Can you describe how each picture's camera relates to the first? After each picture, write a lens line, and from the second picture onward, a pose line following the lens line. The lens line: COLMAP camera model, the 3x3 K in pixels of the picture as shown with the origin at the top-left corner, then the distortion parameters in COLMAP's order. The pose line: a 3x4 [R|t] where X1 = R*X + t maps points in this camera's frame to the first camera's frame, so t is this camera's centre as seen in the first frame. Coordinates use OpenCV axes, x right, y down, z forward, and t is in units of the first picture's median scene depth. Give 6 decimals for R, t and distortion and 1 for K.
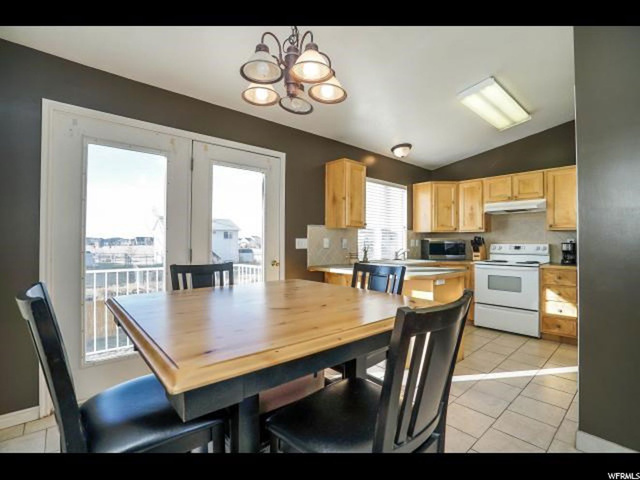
lens RADIAL K [[299.3, 0, 323.2], [0, 299.3, 239.6], [0, 0, 1]] dist [-0.034320, 0.000565]
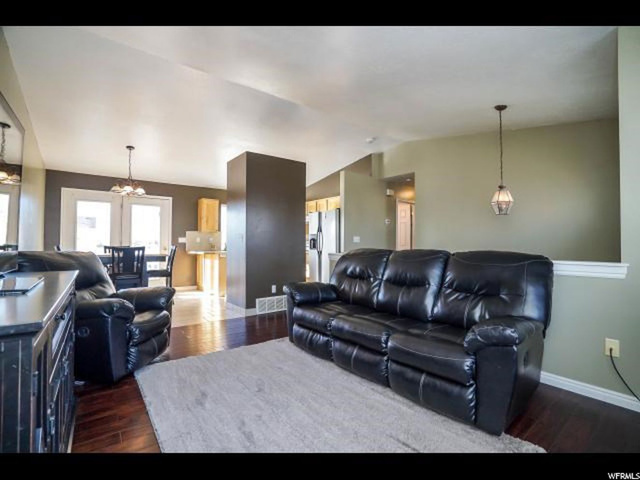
lens RADIAL K [[308.6, 0, 332.5], [0, 308.6, 246.4], [0, 0, 1]] dist [-0.034747, 0.000785]
pose [[0.999428, 0.000756, -0.033819, 0.861230], [-0.000404, 0.999946, 0.010404, 0.029362], [0.033825, -0.010384, 0.999374, -0.892059]]
